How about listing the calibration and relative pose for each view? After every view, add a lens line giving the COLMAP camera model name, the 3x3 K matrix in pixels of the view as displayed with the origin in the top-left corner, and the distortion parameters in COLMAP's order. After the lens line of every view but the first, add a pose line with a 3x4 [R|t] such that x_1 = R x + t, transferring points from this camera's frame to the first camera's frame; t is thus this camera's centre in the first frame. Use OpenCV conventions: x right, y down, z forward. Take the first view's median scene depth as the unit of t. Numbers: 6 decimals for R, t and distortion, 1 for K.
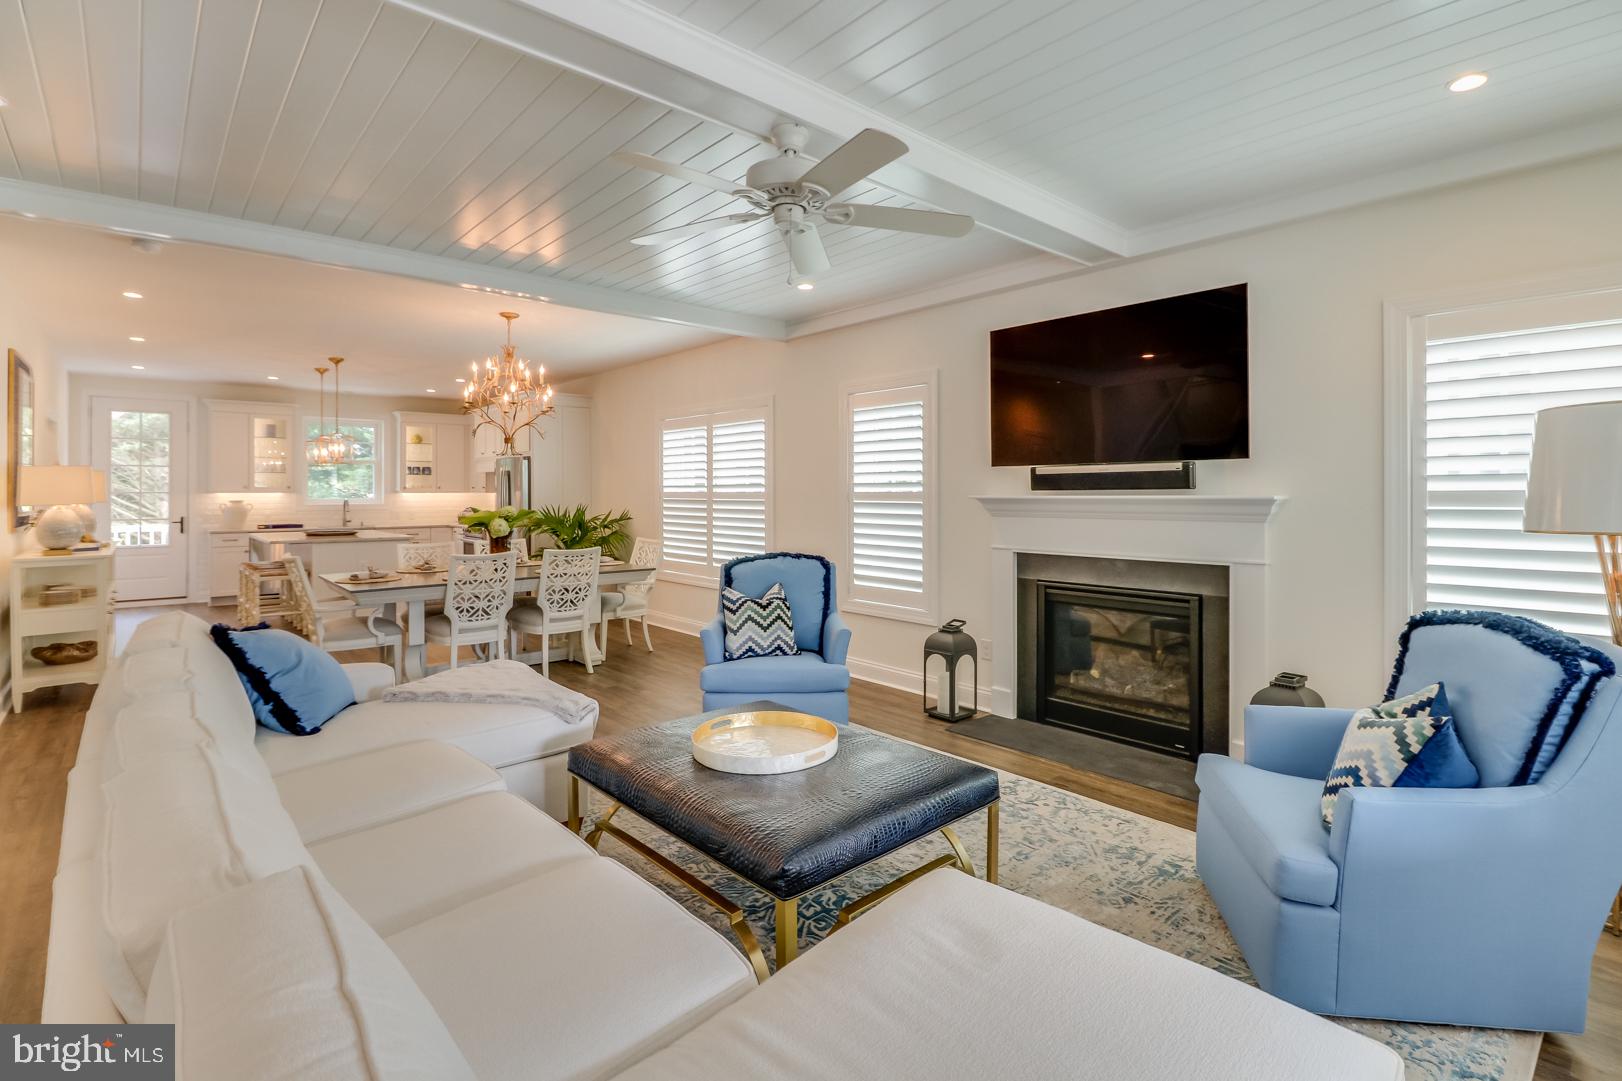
lens RADIAL K [[771.3, 0, 803.2], [0, 771.3, 493.6], [0, 0, 1]] dist [-0.002767, -0.001224]
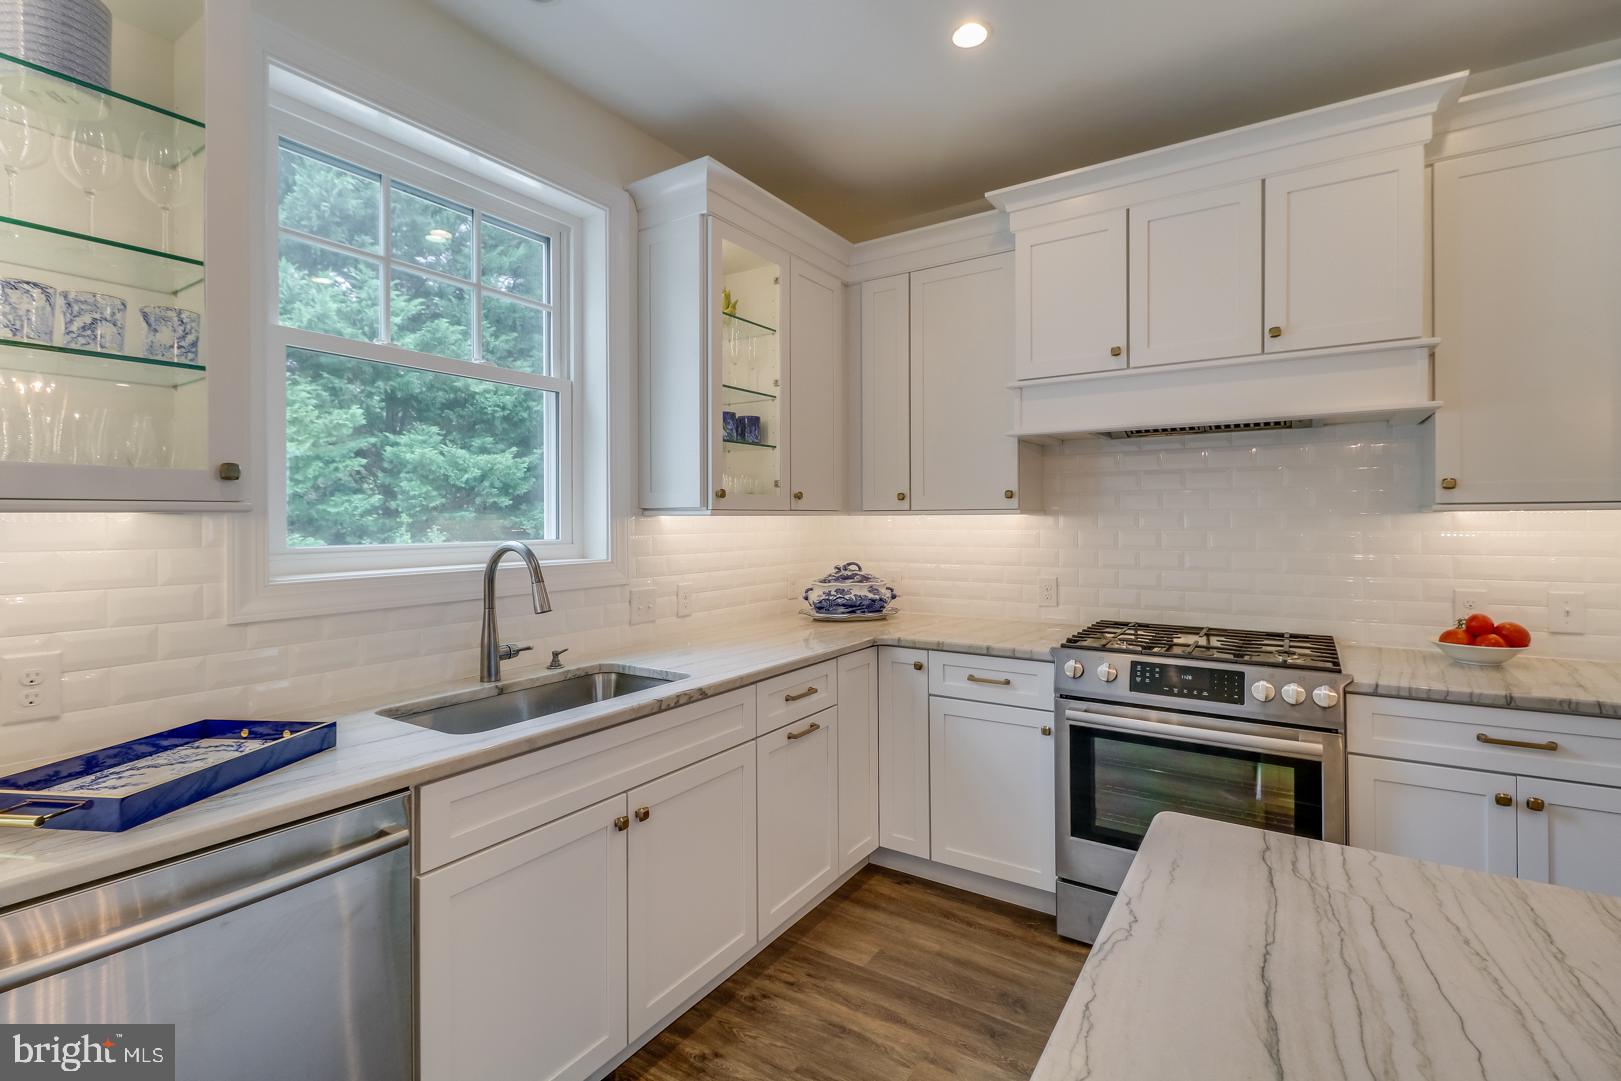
lens RADIAL K [[743.1, 0, 813.1], [0, 743.1, 517.1], [0, 0, 1]] dist [0.011446, -0.000458]
pose [[0.959448, -0.003541, 0.281864, -0.612922], [0.004389, 0.999988, -0.002378, 0.000790], [-0.281852, 0.003519, 0.959452, 0.852113]]
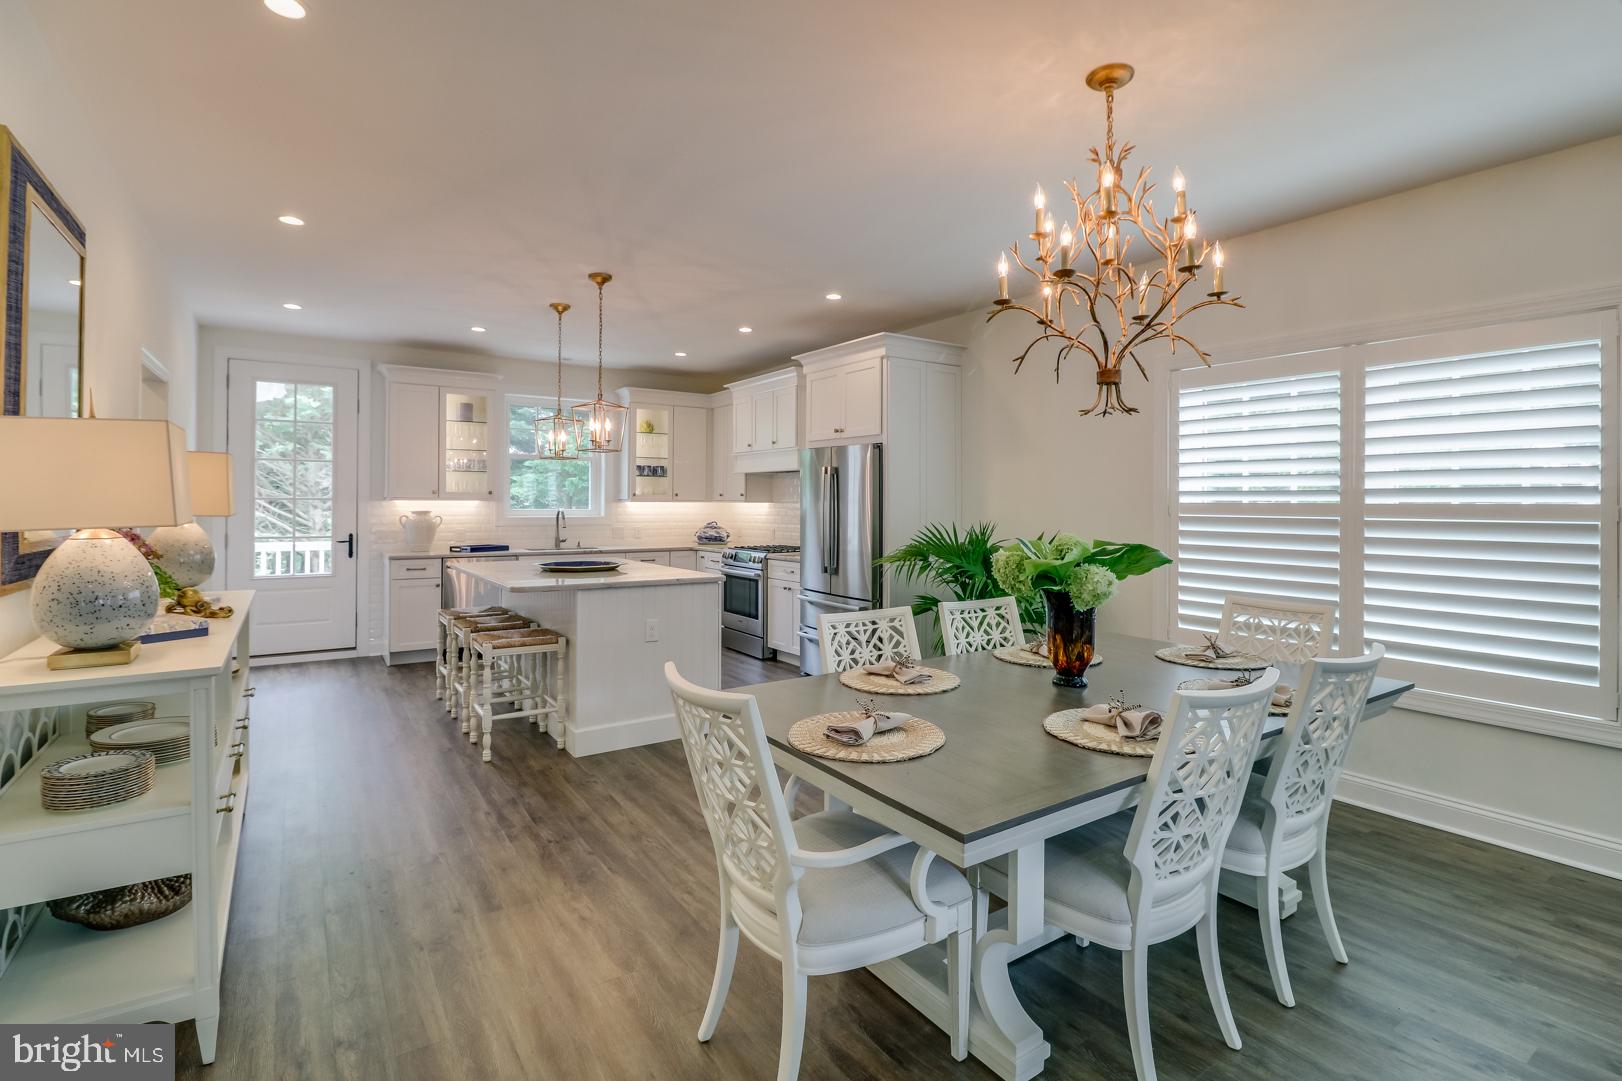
lens RADIAL K [[761.5, 0, 802.2], [0, 761.5, 505.9], [0, 0, 1]] dist [0.011324, 0.000154]
pose [[0.992368, 0.006087, -0.123160, -0.302812], [-0.005702, 0.999978, 0.003472, -0.000211], [0.123178, -0.002743, 0.992381, 0.347726]]
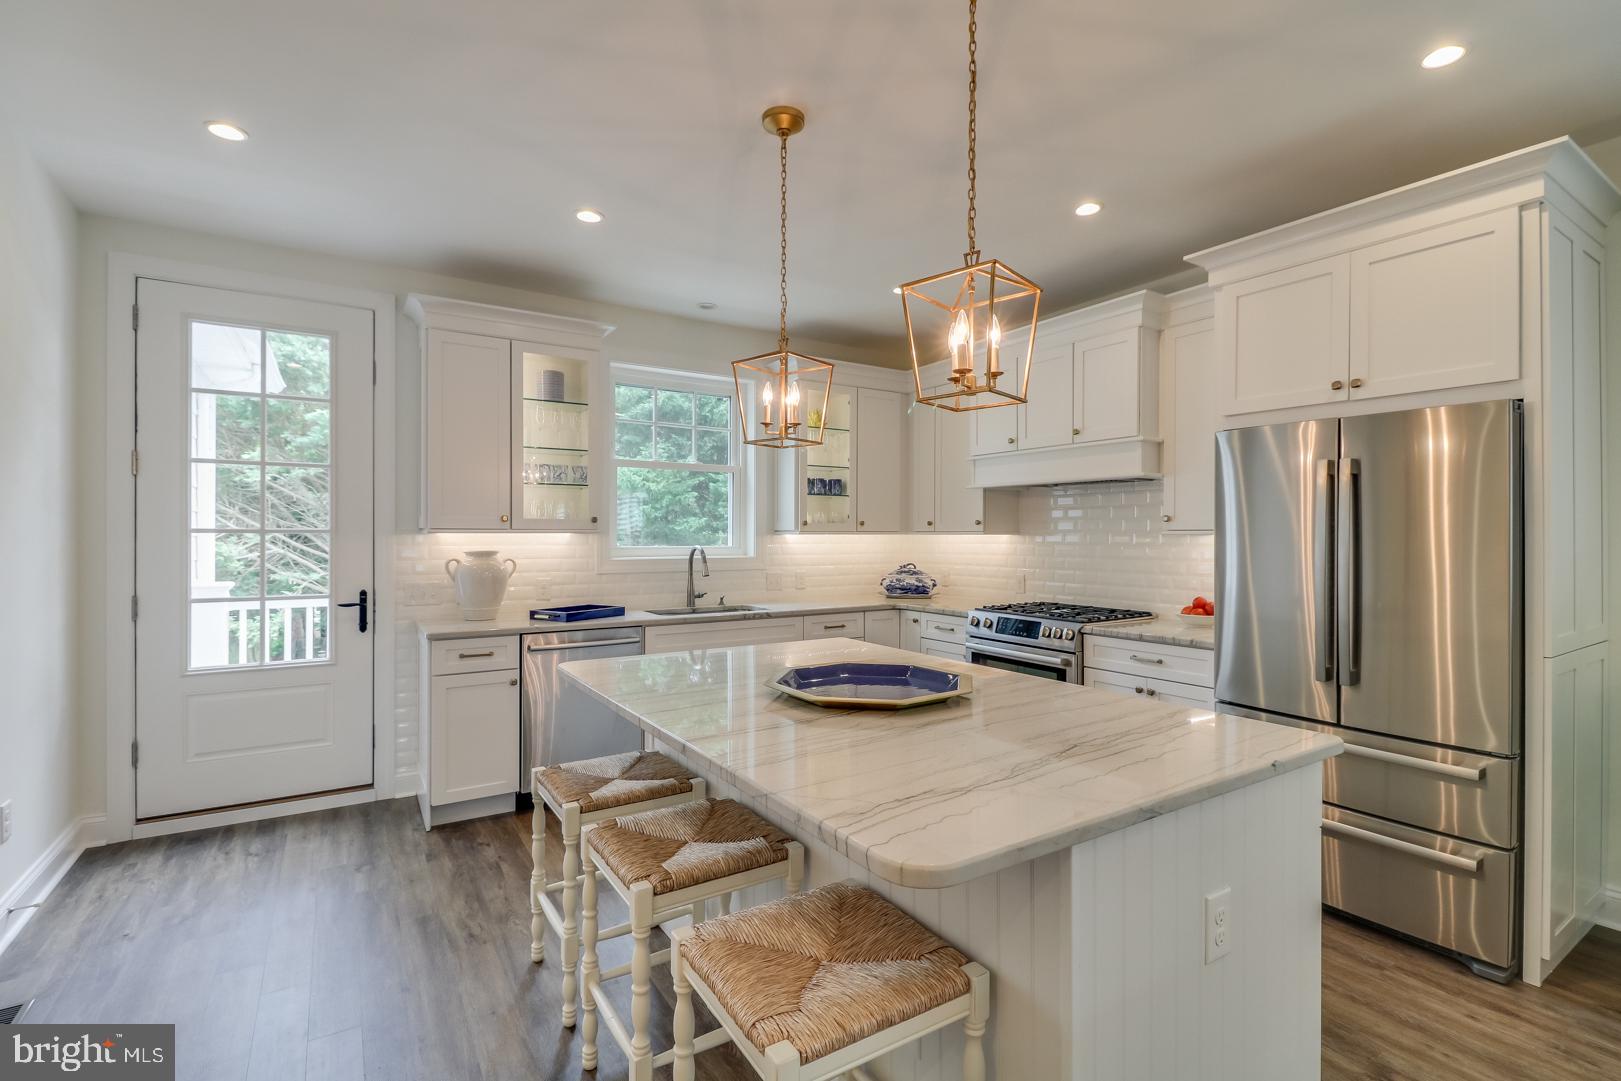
lens RADIAL K [[736.4, 0, 810.5], [0, 736.4, 540.5], [0, 0, 1]] dist [0.013958, -0.000395]
pose [[0.990069, 0.002886, -0.140551, -0.498869], [-0.001856, 0.999970, 0.007463, -0.000225], [0.140568, -0.007128, 0.990045, 0.622574]]
